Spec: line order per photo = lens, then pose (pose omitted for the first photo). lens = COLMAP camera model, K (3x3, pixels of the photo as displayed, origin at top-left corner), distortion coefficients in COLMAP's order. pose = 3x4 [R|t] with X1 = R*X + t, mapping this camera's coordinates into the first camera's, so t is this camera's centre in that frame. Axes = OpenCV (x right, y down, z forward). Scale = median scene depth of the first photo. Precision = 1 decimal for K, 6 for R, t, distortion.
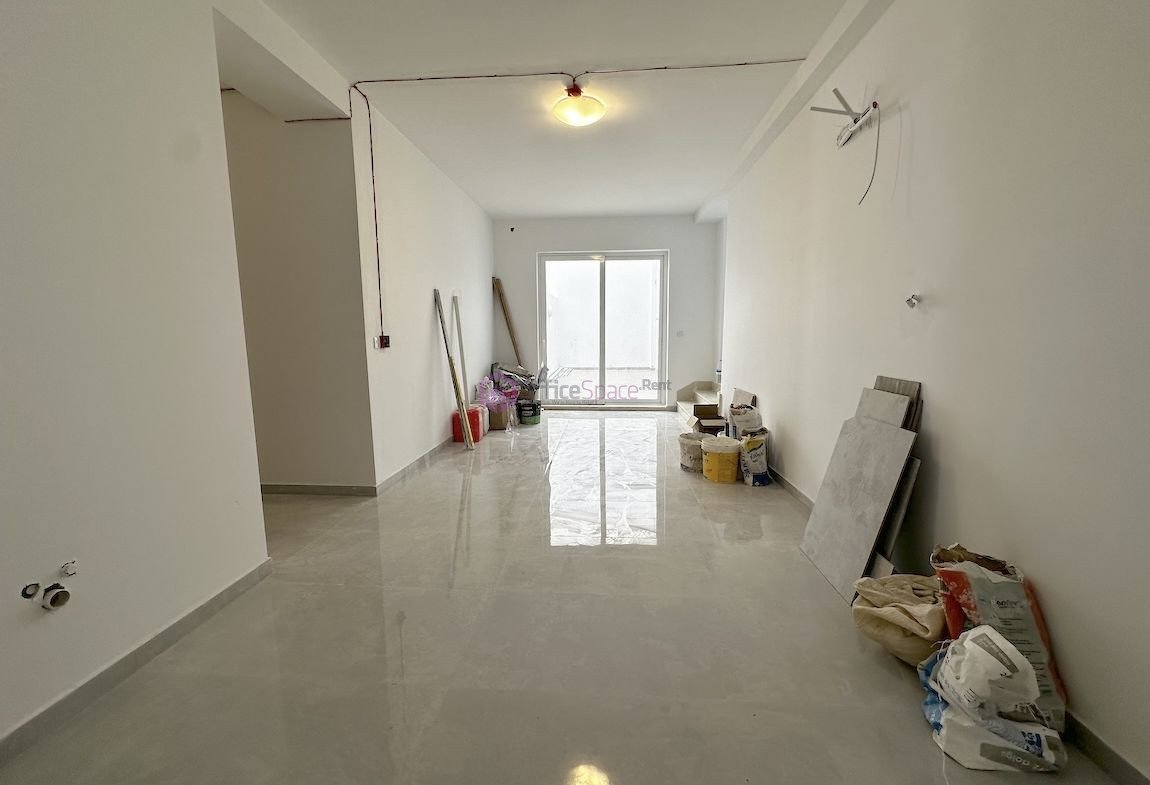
lens RADIAL K [[459.9, 0, 575.0], [0, 459.9, 392.5], [0, 0, 1]] dist [0.000921, 0.000147]
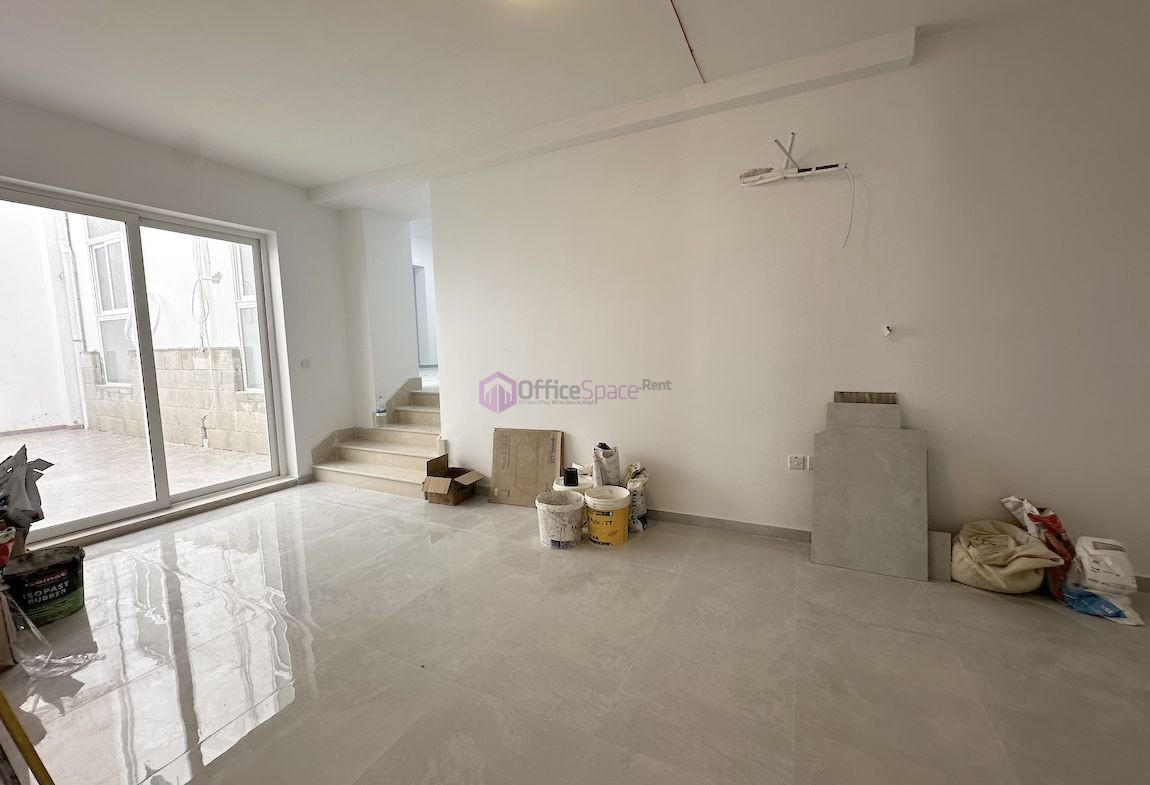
lens RADIAL K [[459.9, 0, 575.0], [0, 459.9, 392.5], [0, 0, 1]] dist [0.000921, 0.000147]
pose [[0.379301, -0.095669, 0.920314, -0.238449], [0.140725, 0.989034, 0.044813, -0.062465], [-0.914509, 0.112514, 0.388605, 0.393067]]
